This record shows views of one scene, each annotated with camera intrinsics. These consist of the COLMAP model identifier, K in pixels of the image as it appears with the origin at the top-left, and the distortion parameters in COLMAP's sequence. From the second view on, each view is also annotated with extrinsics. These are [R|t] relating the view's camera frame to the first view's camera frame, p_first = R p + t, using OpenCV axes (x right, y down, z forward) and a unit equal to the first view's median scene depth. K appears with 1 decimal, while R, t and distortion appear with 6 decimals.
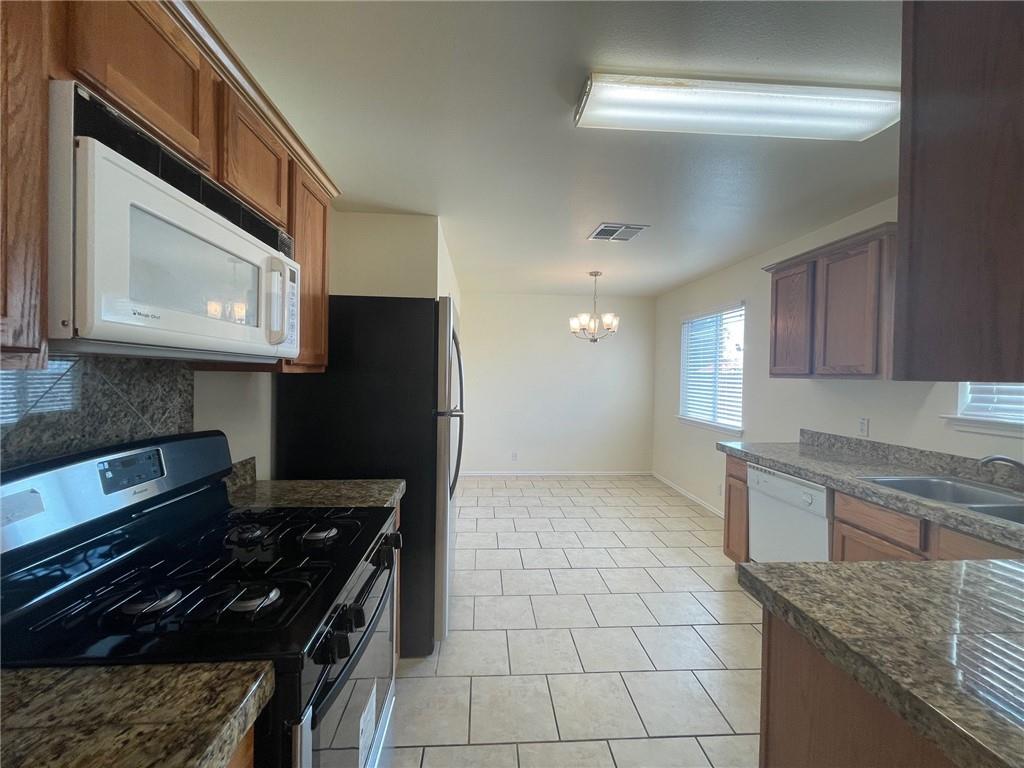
lens RADIAL K [[412.4, 0, 508.6], [0, 412.4, 379.7], [0, 0, 1]] dist [-0.002281, 0.000004]
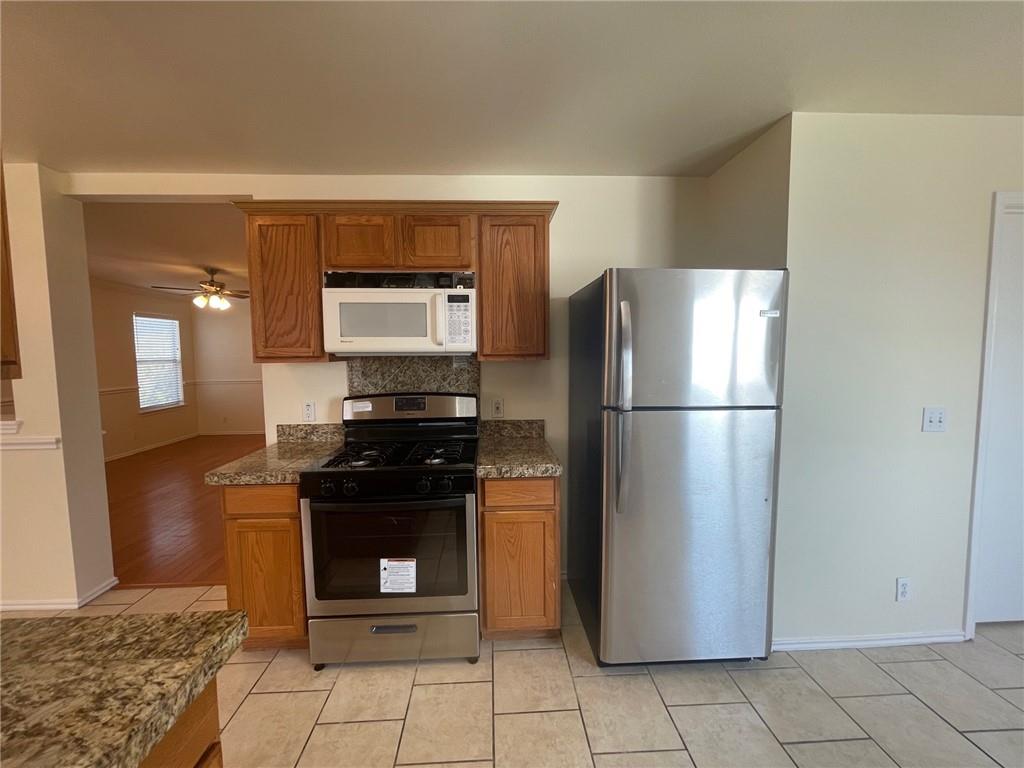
lens RADIAL K [[412.4, 0, 508.6], [0, 412.4, 379.7], [0, 0, 1]] dist [-0.002281, 0.000004]
pose [[-0.012001, 0.056905, -0.998307, 1.487018], [-0.005129, 0.998363, 0.056970, -0.055686], [0.999915, 0.005804, -0.011690, 1.705606]]
